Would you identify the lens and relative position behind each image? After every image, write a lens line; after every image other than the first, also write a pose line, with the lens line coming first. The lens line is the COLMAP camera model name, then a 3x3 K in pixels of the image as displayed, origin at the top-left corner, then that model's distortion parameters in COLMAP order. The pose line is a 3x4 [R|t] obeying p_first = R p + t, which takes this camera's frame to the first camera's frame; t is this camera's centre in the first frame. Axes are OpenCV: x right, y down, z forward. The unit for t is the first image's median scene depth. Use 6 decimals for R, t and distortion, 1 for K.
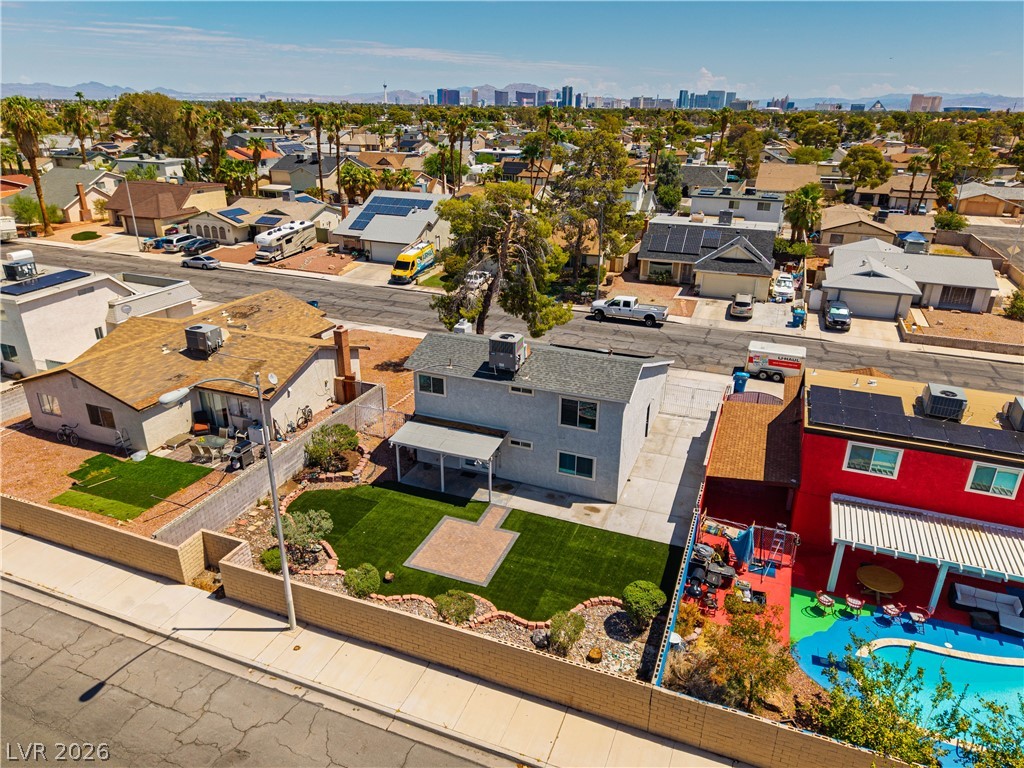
lens RADIAL K [[695.2, 0, 510.8], [0, 695.2, 376.8], [0, 0, 1]] dist [0.005989, -0.006530]
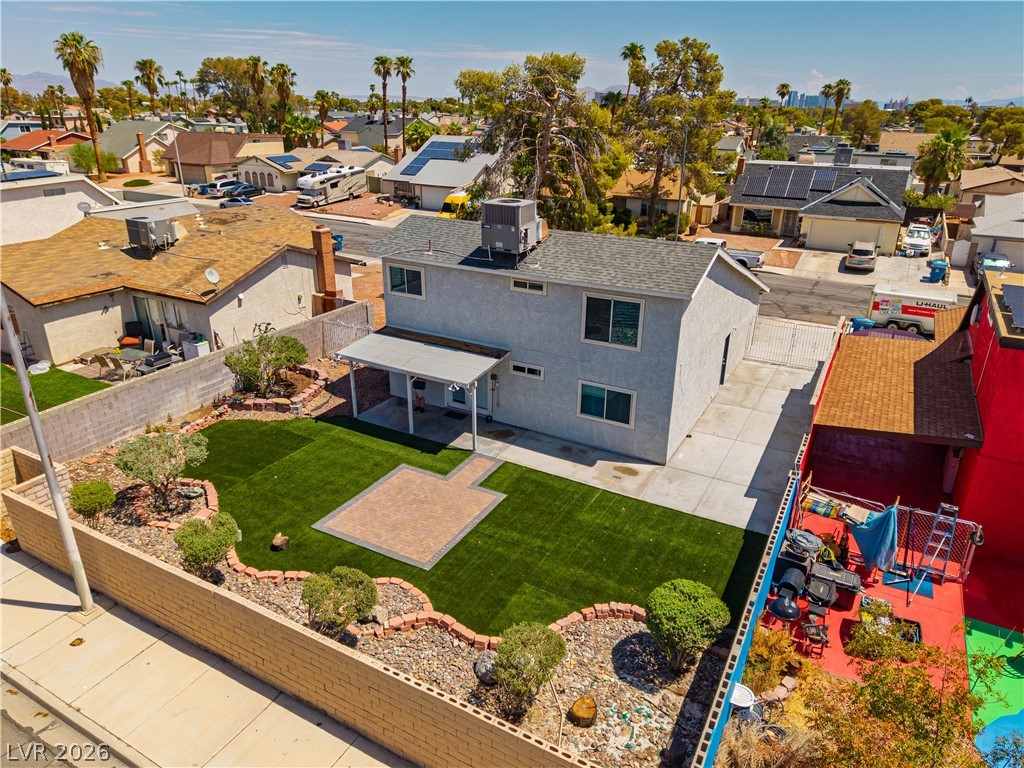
lens RADIAL K [[695.2, 0, 510.8], [0, 695.2, 376.8], [0, 0, 1]] dist [0.005989, -0.006530]
pose [[0.991086, 0.050728, -0.123186, 0.076403], [-0.051089, 0.998694, 0.000233, 0.096503], [0.123037, 0.006063, 0.992384, 0.302029]]
